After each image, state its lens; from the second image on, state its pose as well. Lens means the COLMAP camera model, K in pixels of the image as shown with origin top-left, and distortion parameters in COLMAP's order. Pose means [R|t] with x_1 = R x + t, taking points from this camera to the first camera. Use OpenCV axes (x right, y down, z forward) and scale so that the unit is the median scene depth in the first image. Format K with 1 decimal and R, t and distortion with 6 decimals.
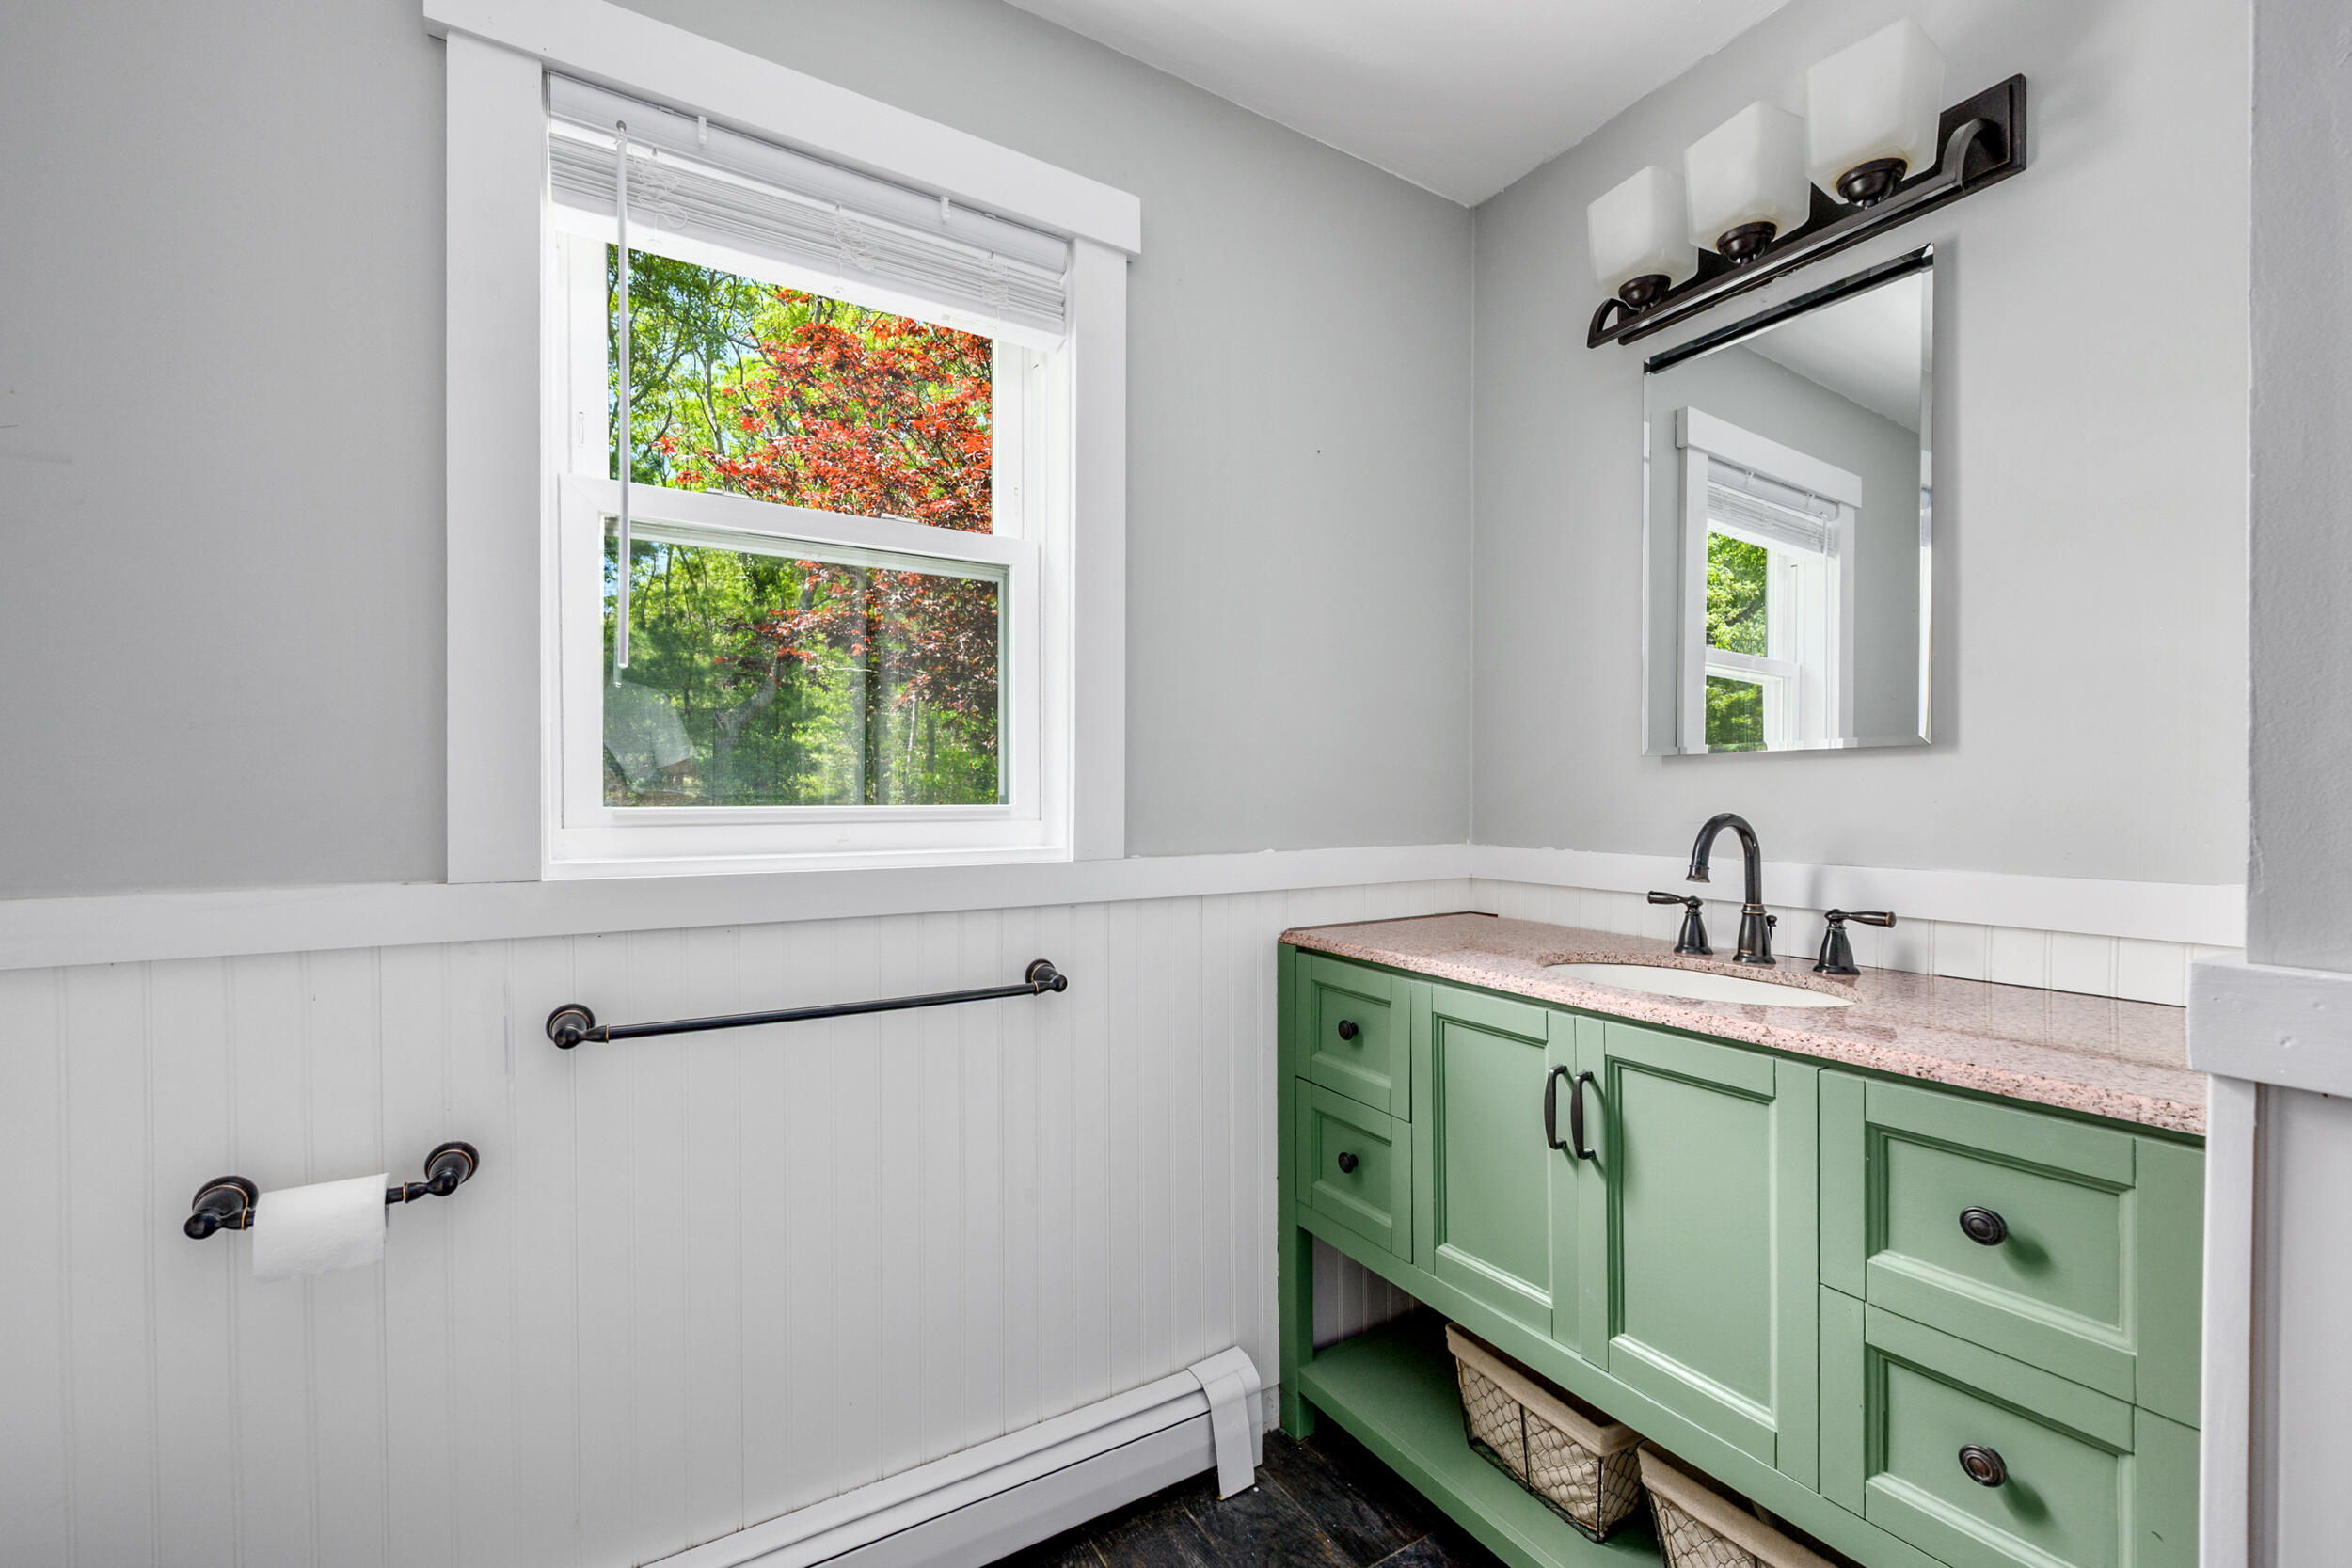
lens RADIAL K [[989.1, 0, 1182.8], [0, 989.1, 803.9], [0, 0, 1]] dist [0.000697, -0.000255]
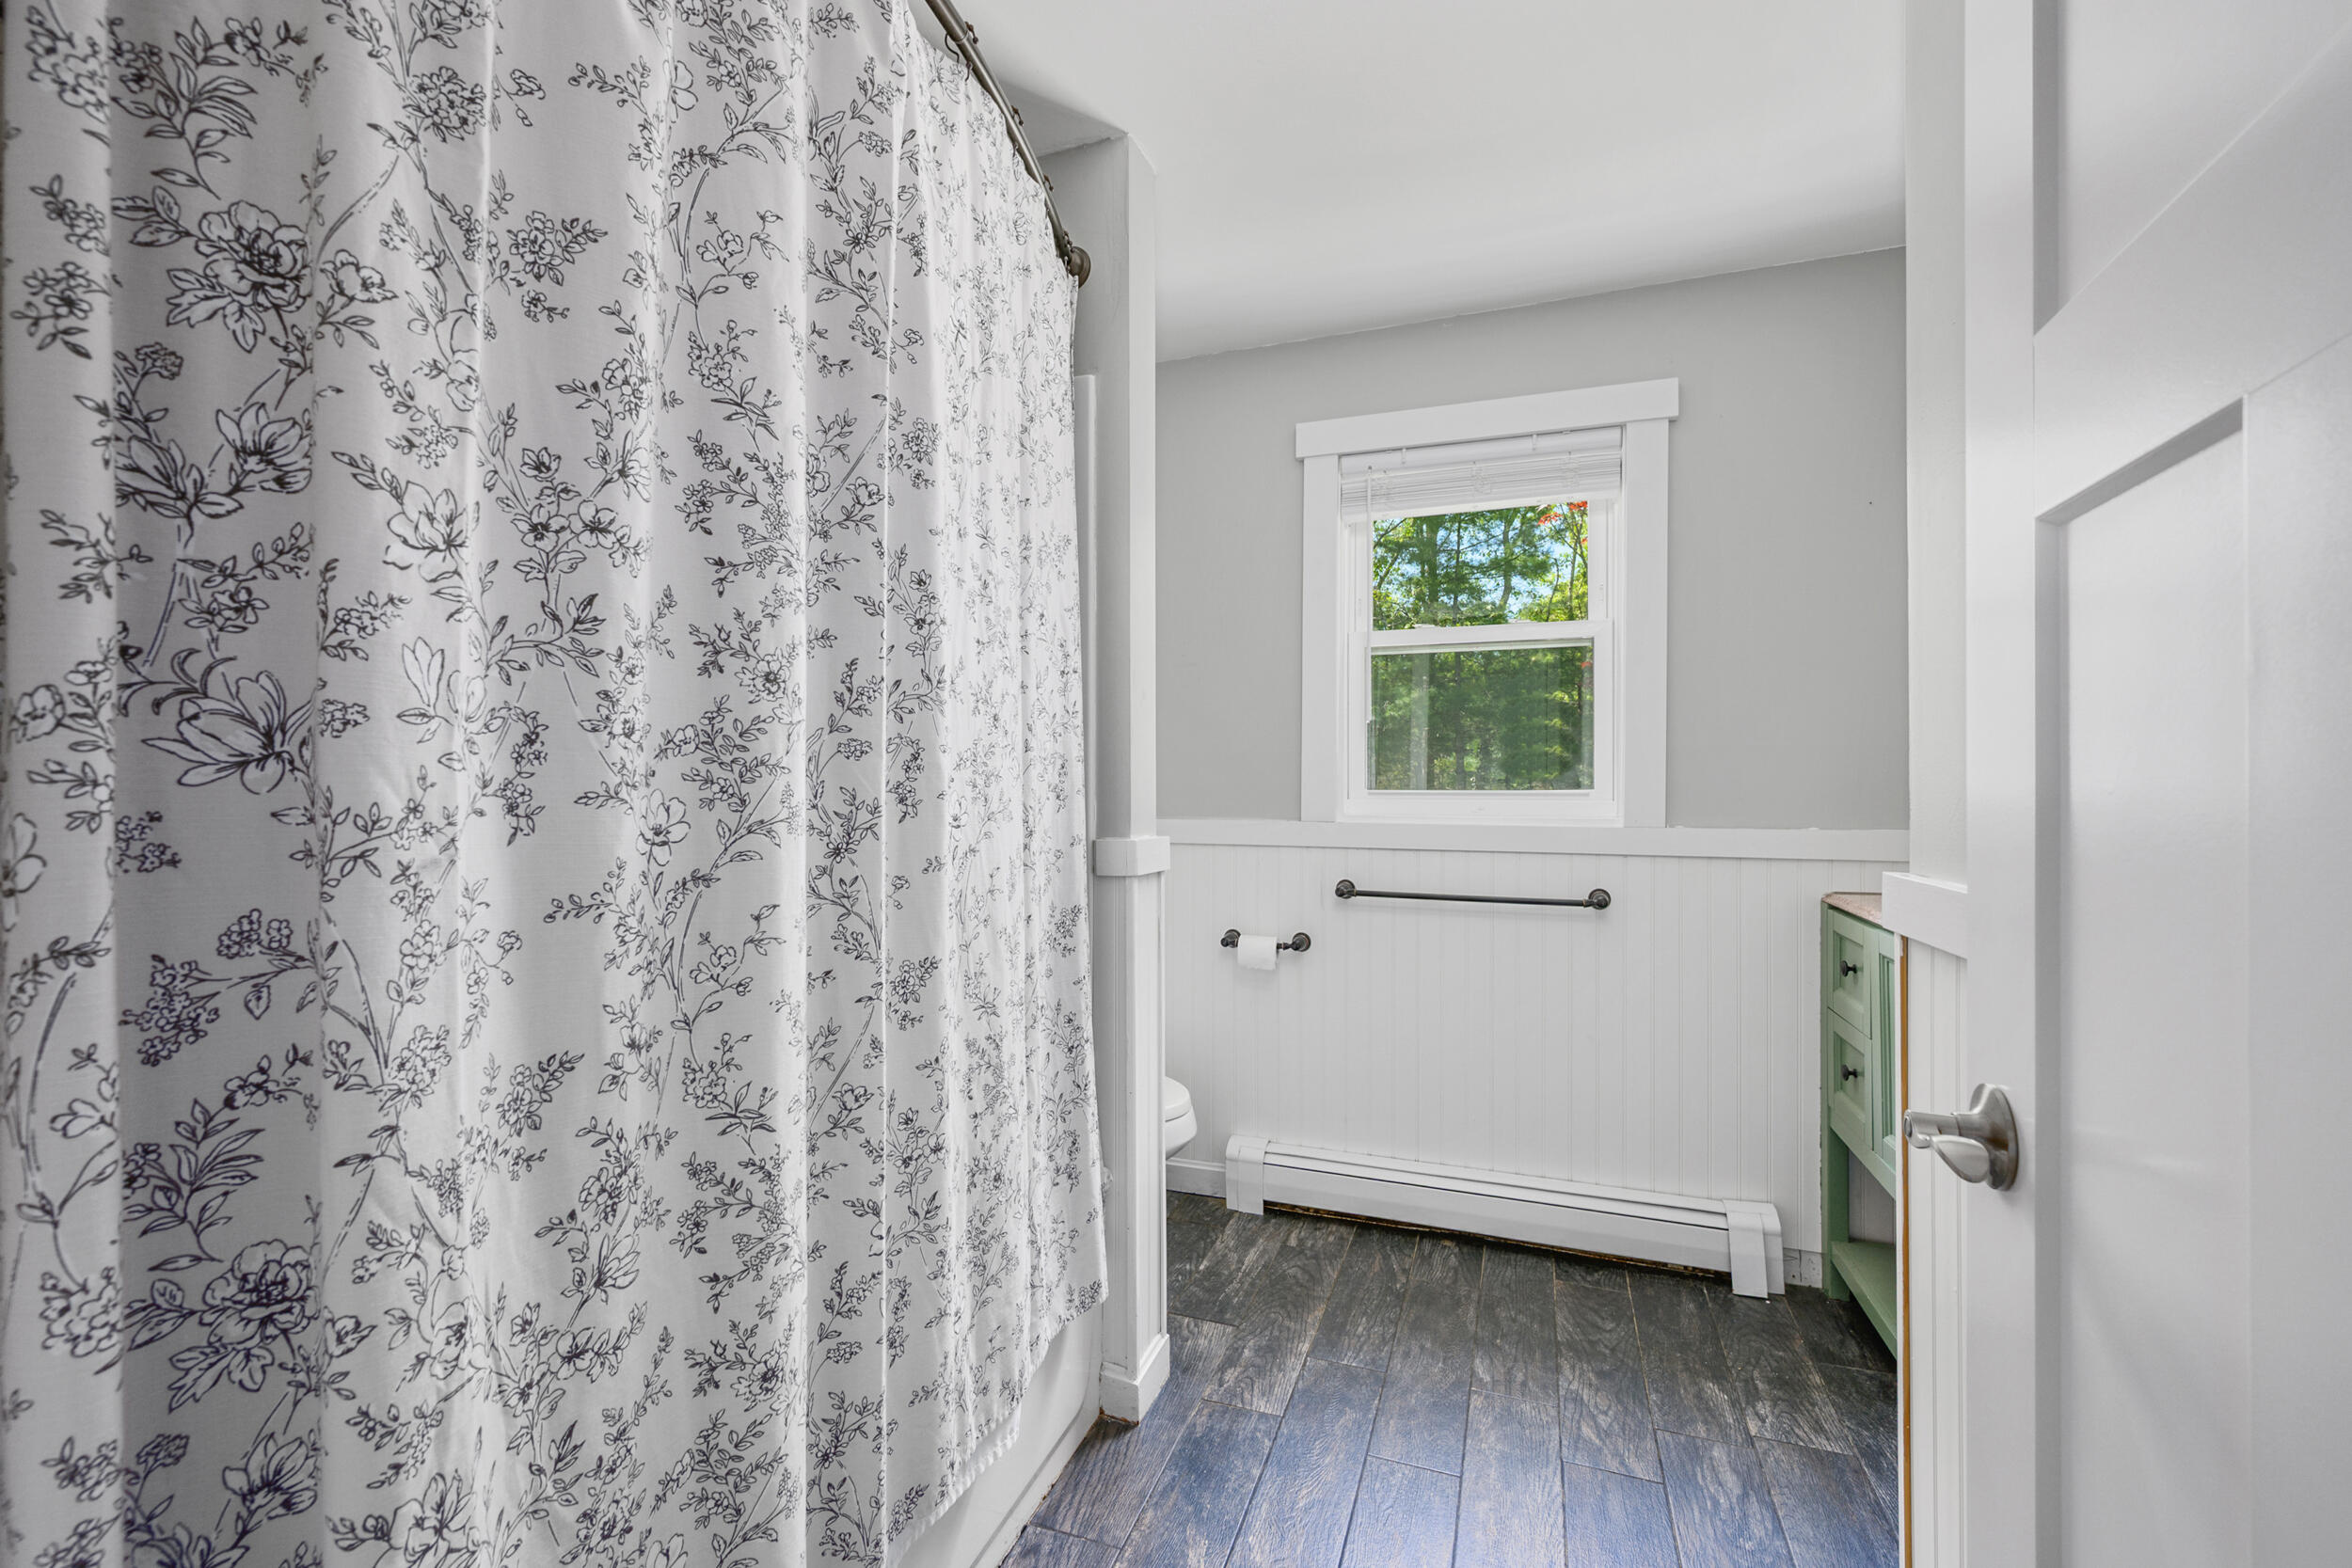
lens RADIAL K [[989.1, 0, 1178.2], [0, 989.1, 780.5], [0, 0, 1]] dist [0.000697, -0.000255]
pose [[0.615294, -0.000411, -0.788298, 0.680265], [-0.011883, 0.999881, -0.009796, 0.008659], [0.788208, 0.015395, 0.615216, -0.492993]]
